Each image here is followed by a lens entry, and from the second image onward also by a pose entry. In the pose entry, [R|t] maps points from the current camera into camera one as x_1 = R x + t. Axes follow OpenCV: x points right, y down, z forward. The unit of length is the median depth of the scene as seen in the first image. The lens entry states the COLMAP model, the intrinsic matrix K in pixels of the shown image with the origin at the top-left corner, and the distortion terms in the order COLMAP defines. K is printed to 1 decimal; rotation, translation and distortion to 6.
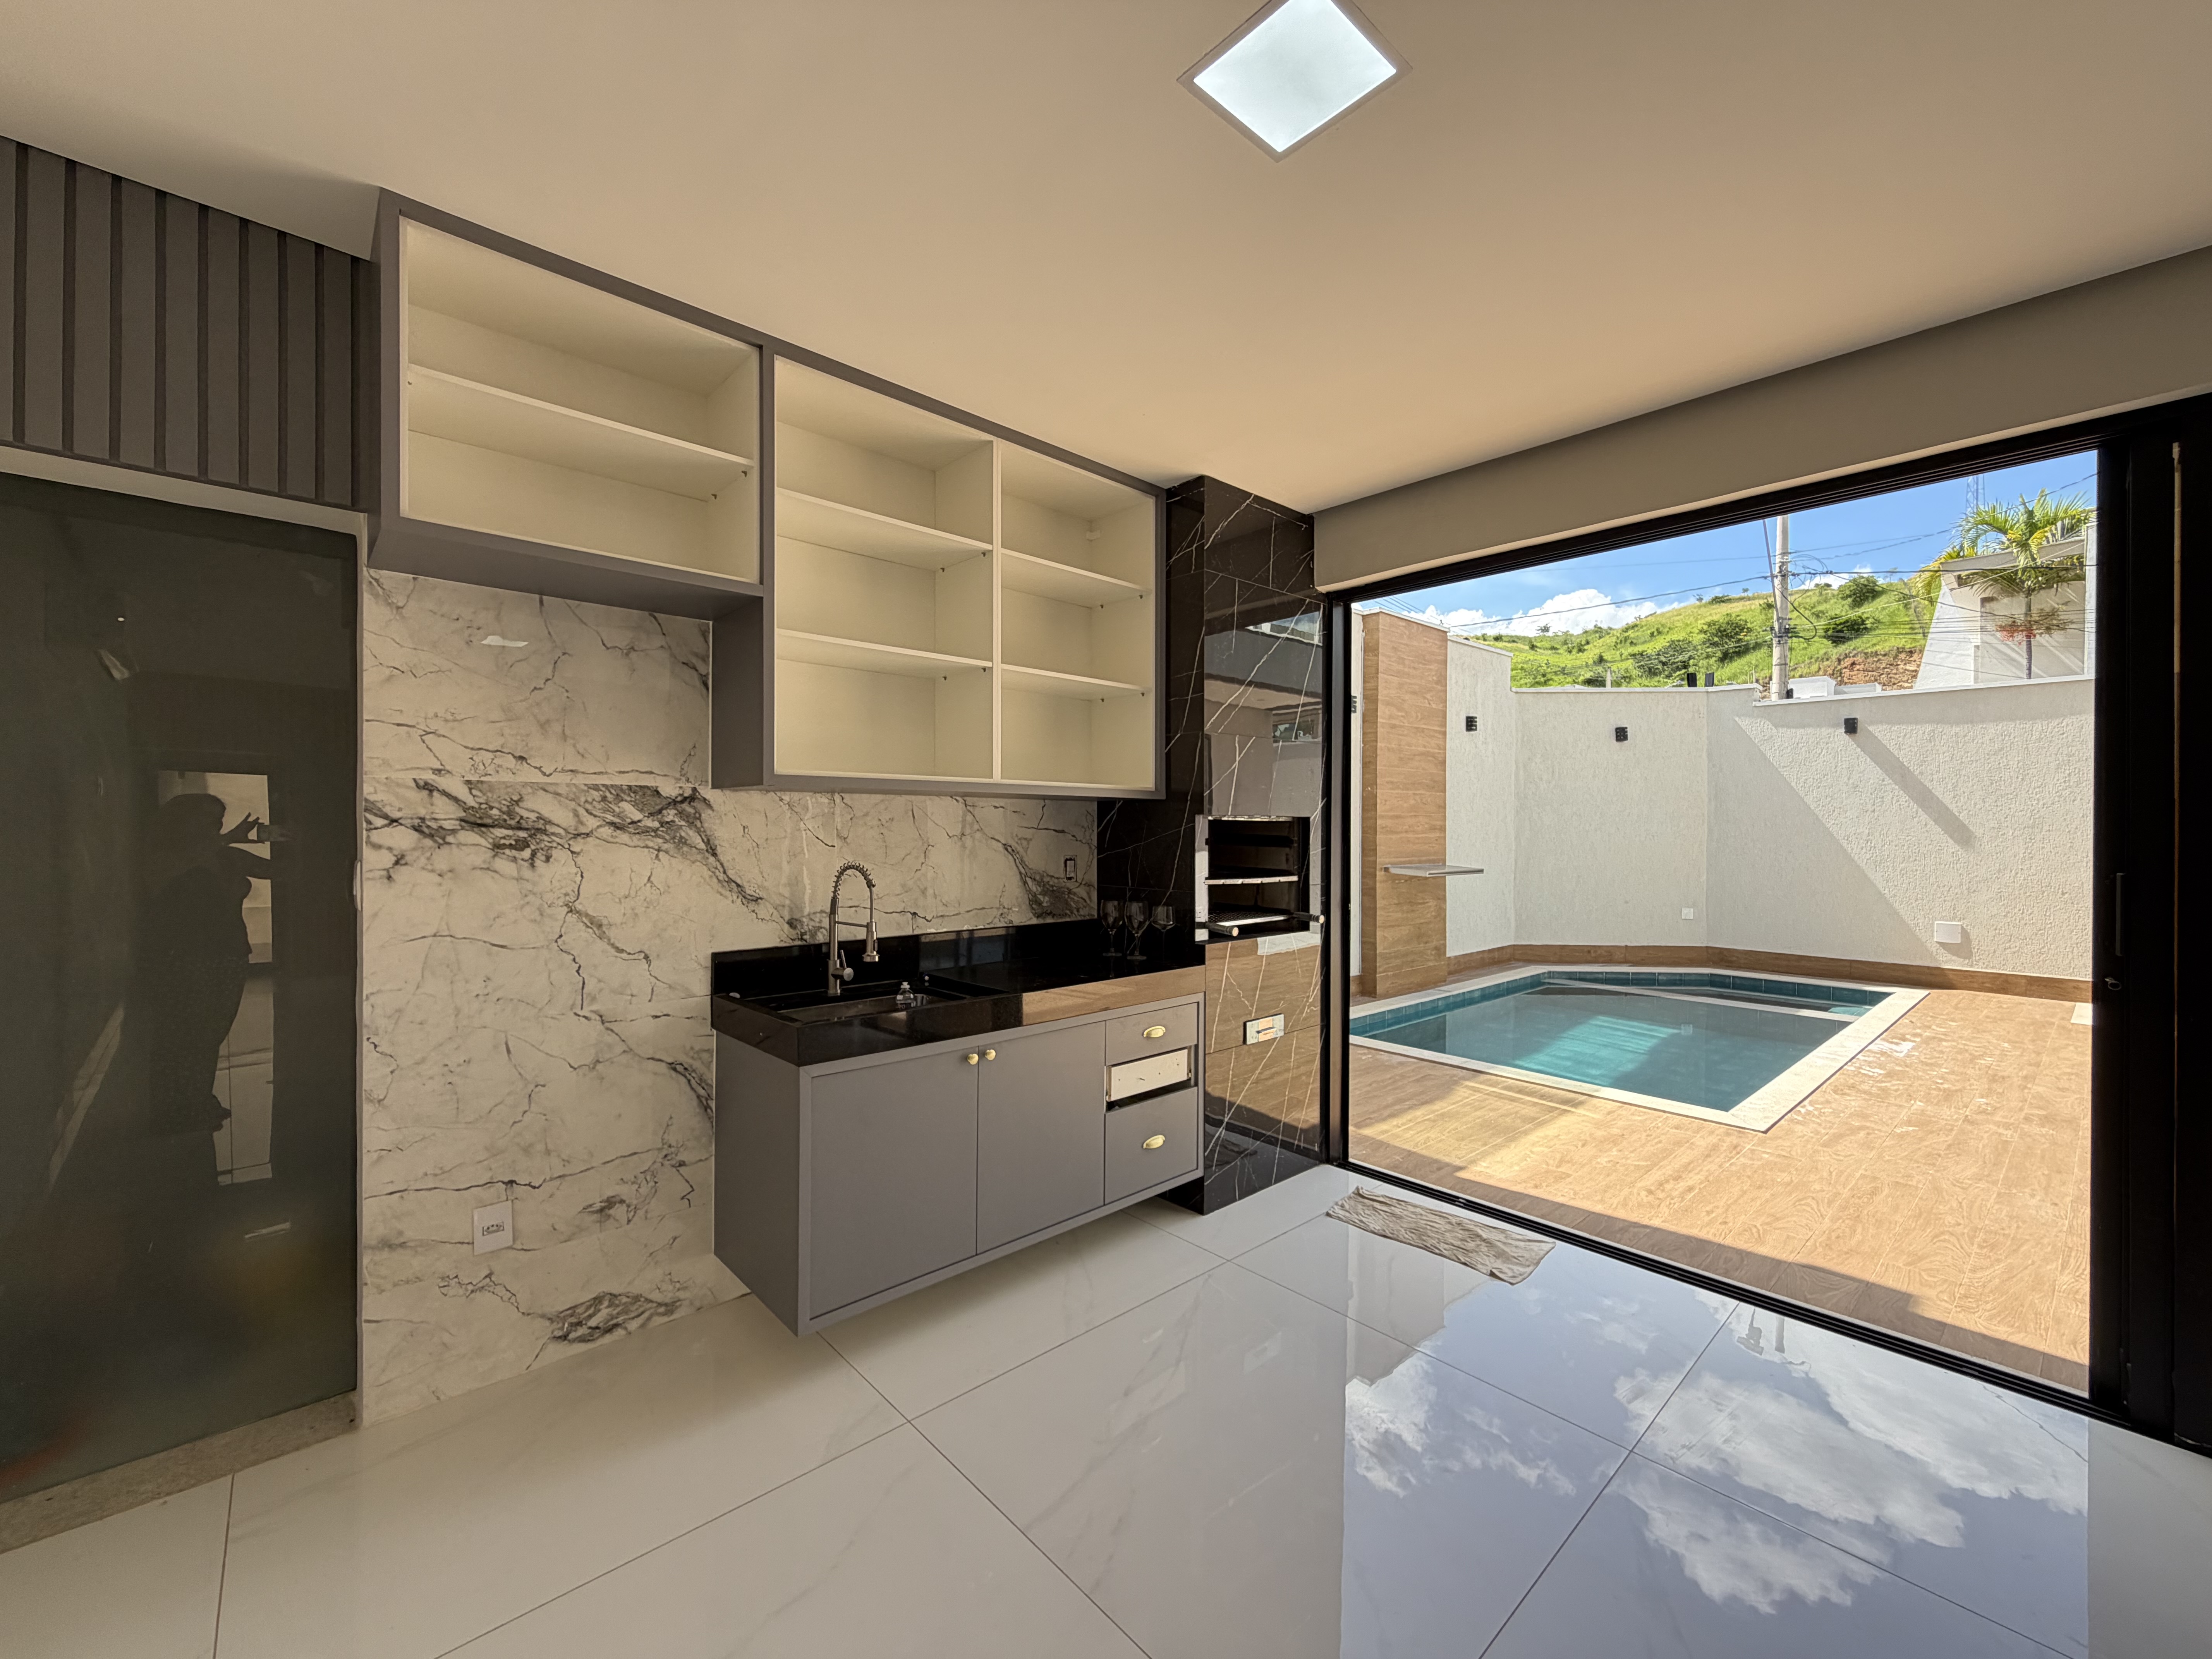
lens RADIAL K [[885.9, 0, 1106.0], [0, 885.9, 829.5], [0, 0, 1]] dist [0.000625, 0.000050]
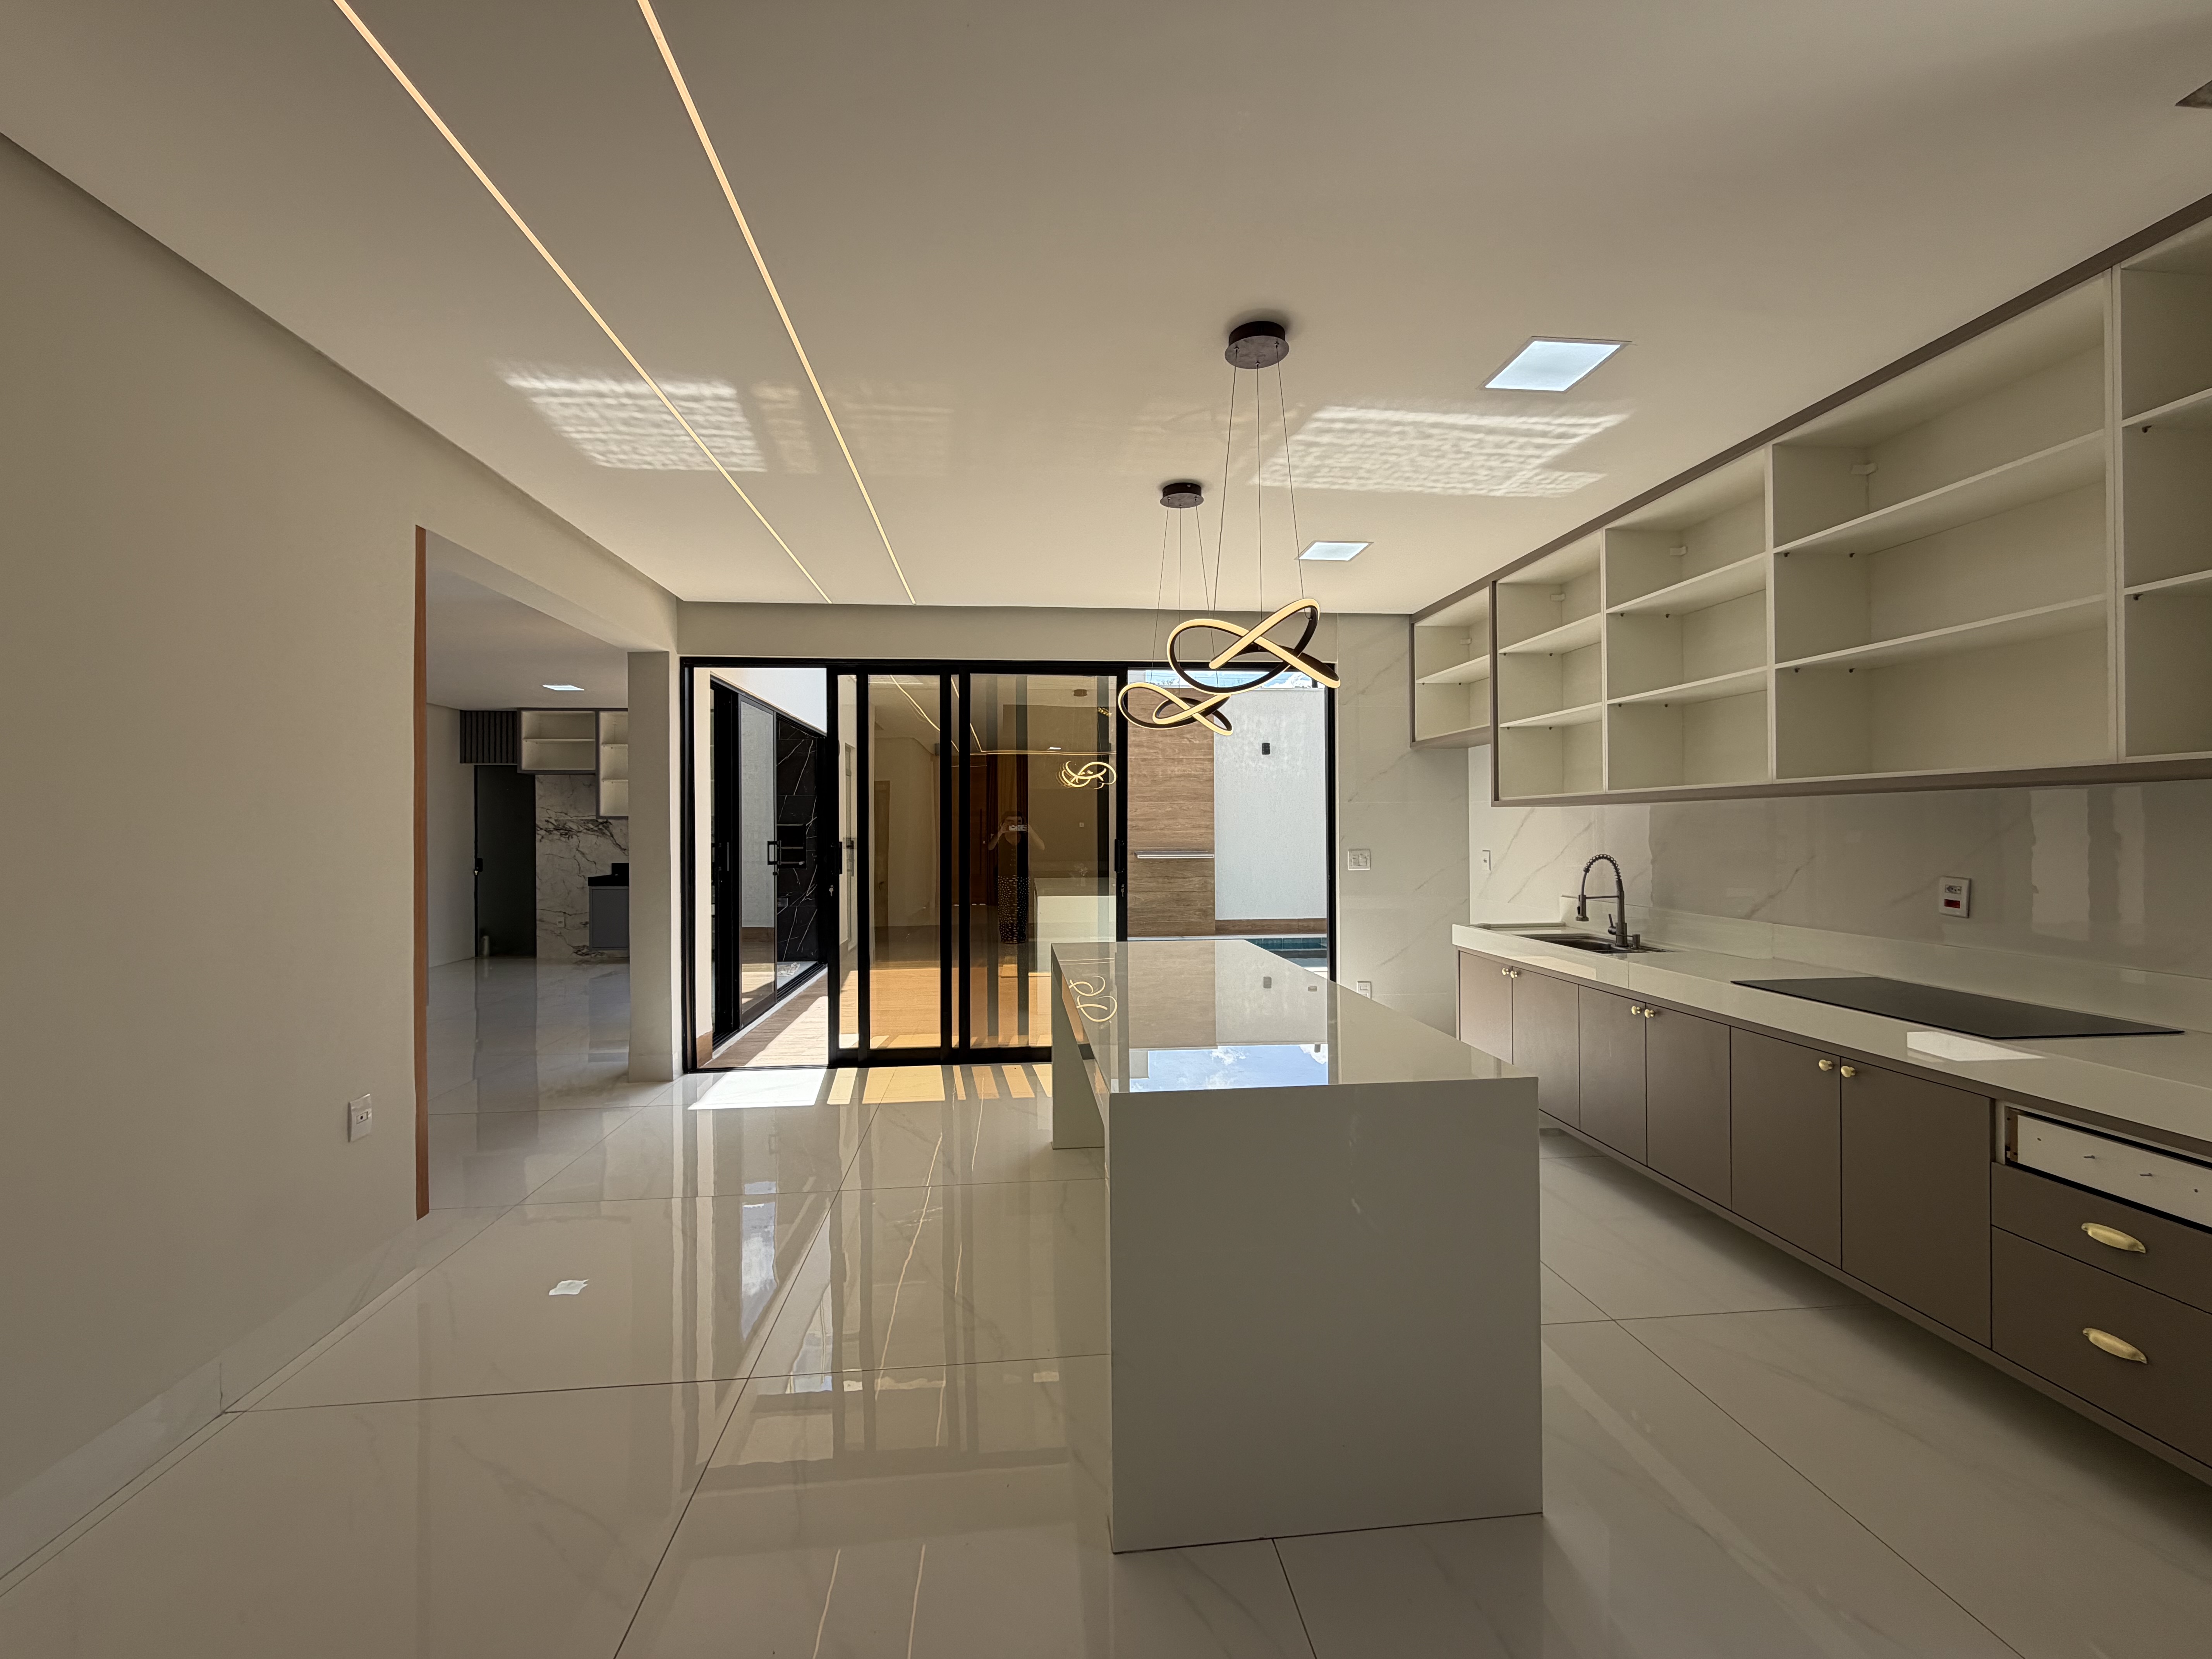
lens RADIAL K [[885.9, 0, 1106.0], [0, 885.9, 829.5], [0, 0, 1]] dist [0.000625, 0.000050]
pose [[0.801286, -0.009956, -0.598199, 3.899067], [0.007398, 0.999950, -0.006732, 0.042032], [0.598236, 0.000969, 0.801320, -0.849309]]
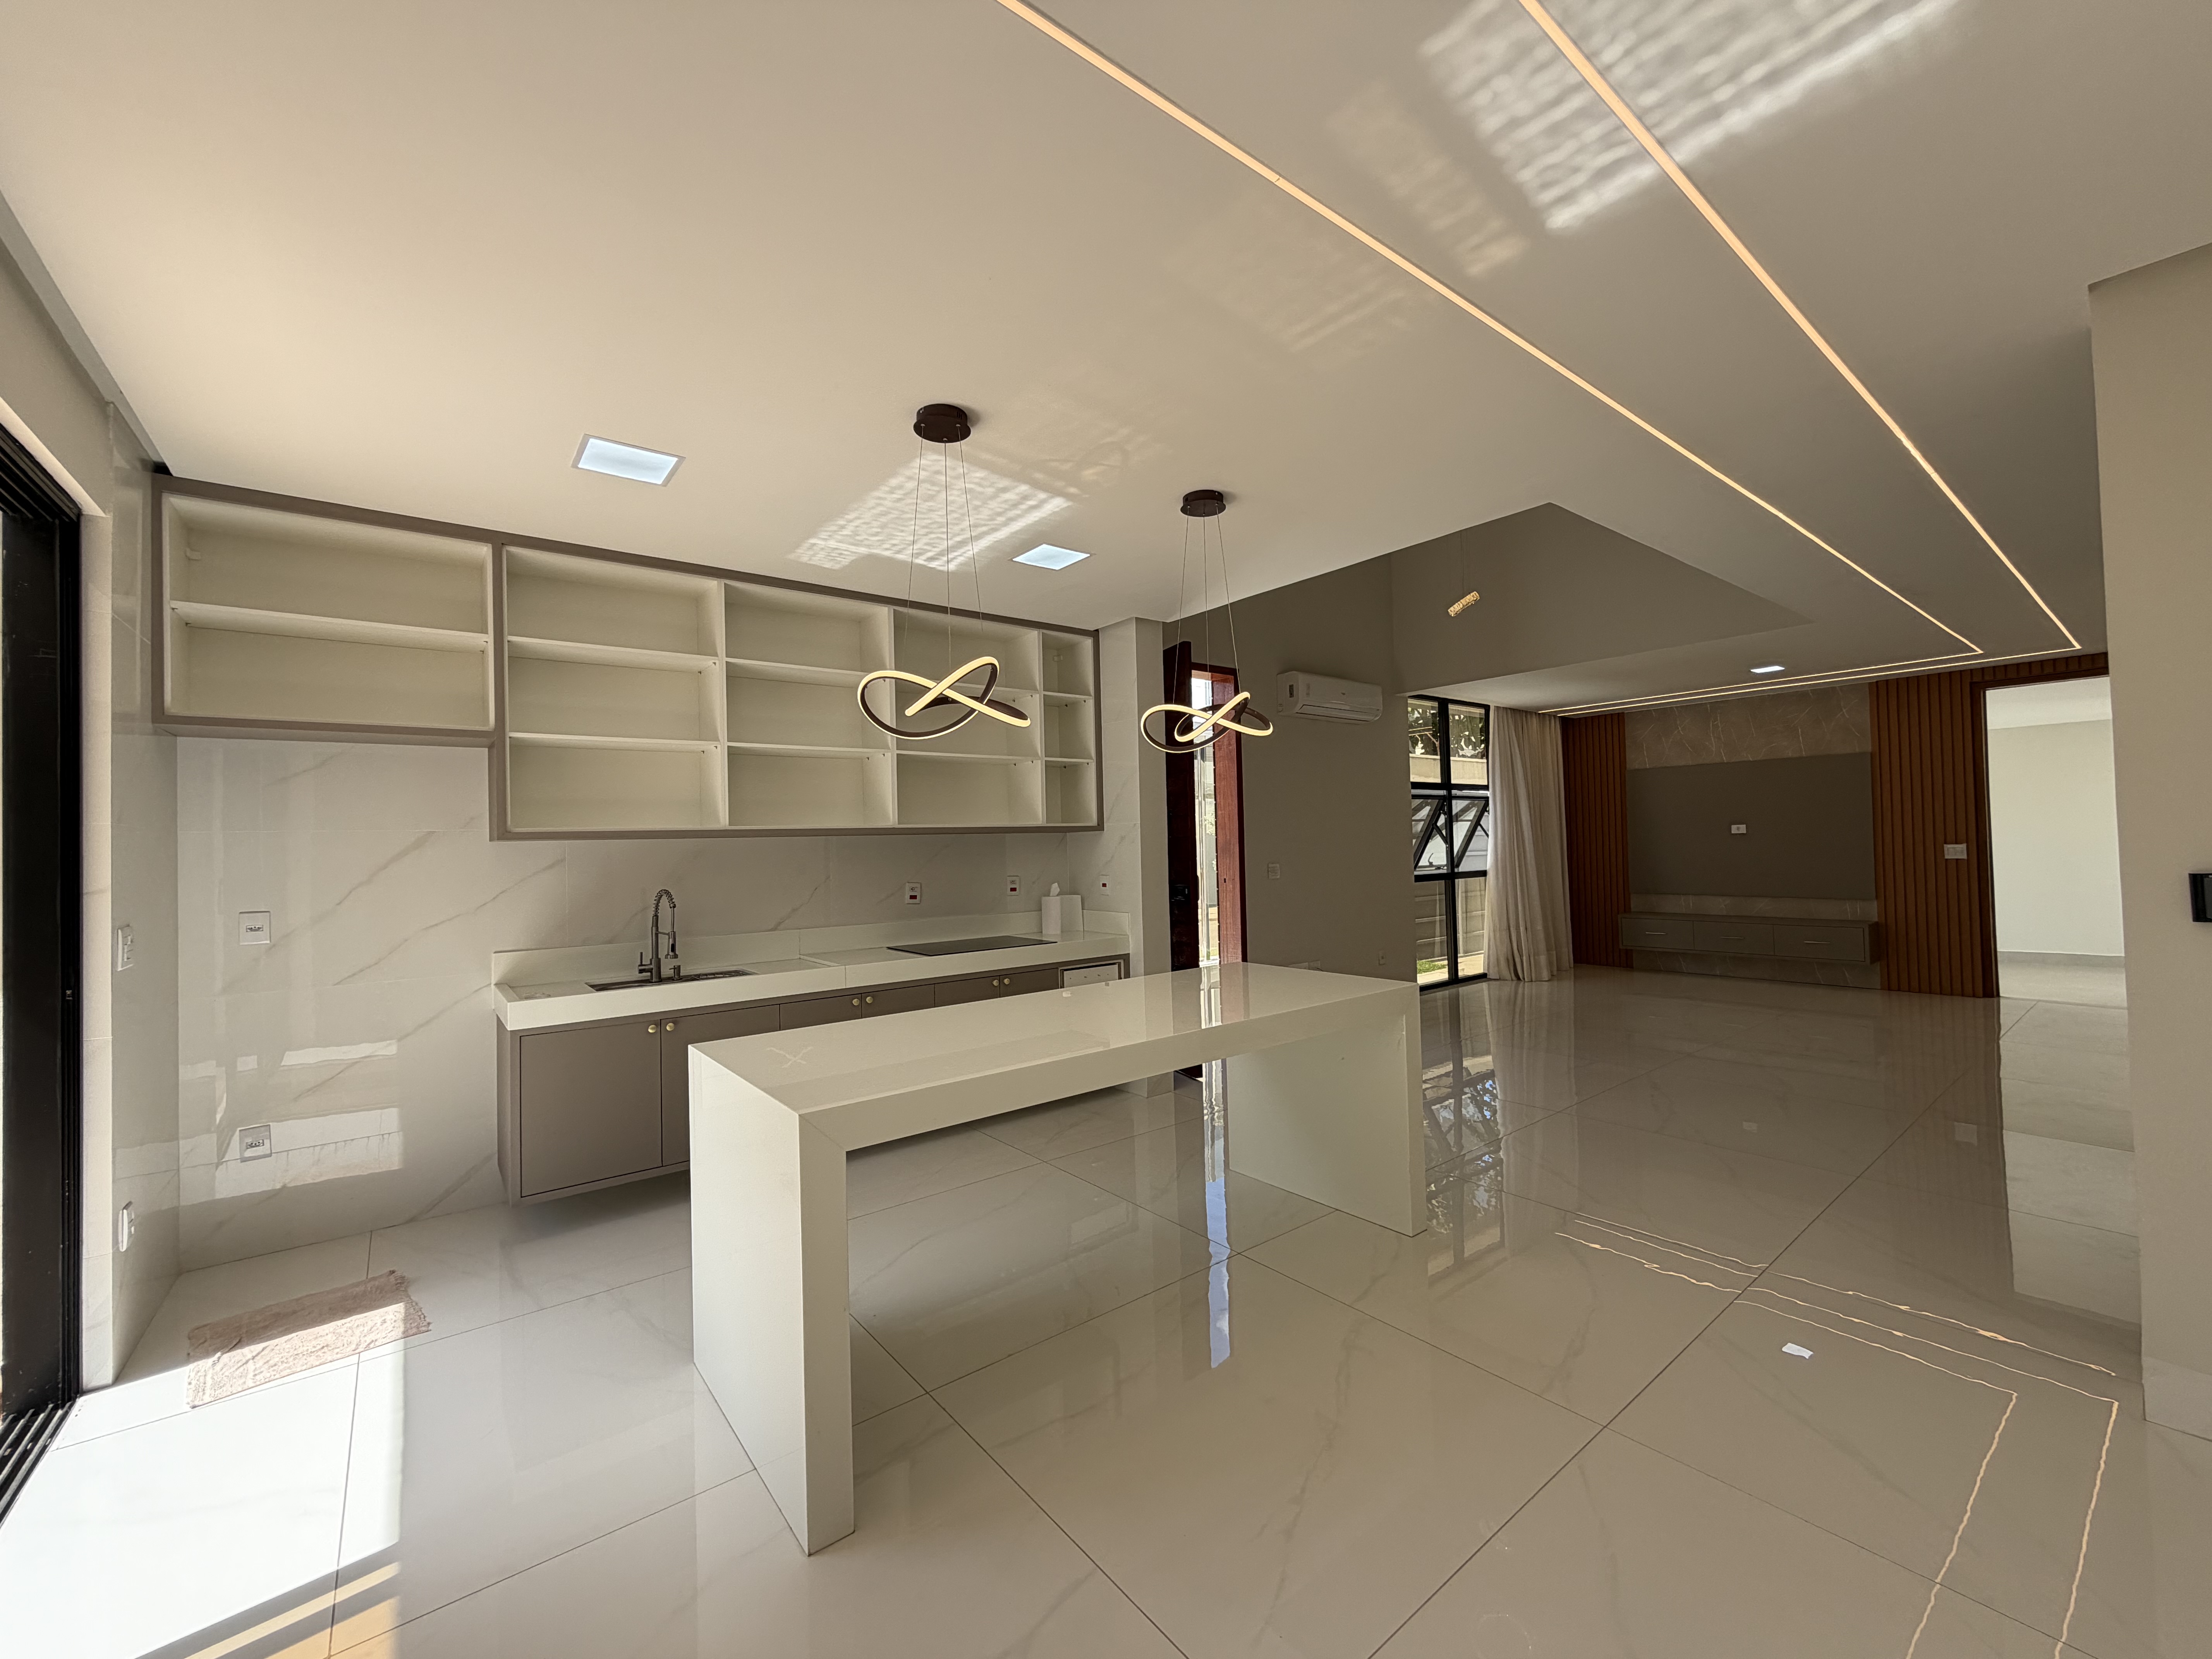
lens RADIAL K [[880.2, 0, 1098.5], [0, 880.2, 828.6], [0, 0, 1]] dist [-0.000414, -0.000080]
pose [[0.083919, 0.008963, 0.996432, 1.713493], [0.032449, 0.999405, -0.011723, 0.010466], [-0.995944, 0.033317, 0.083579, 0.293755]]
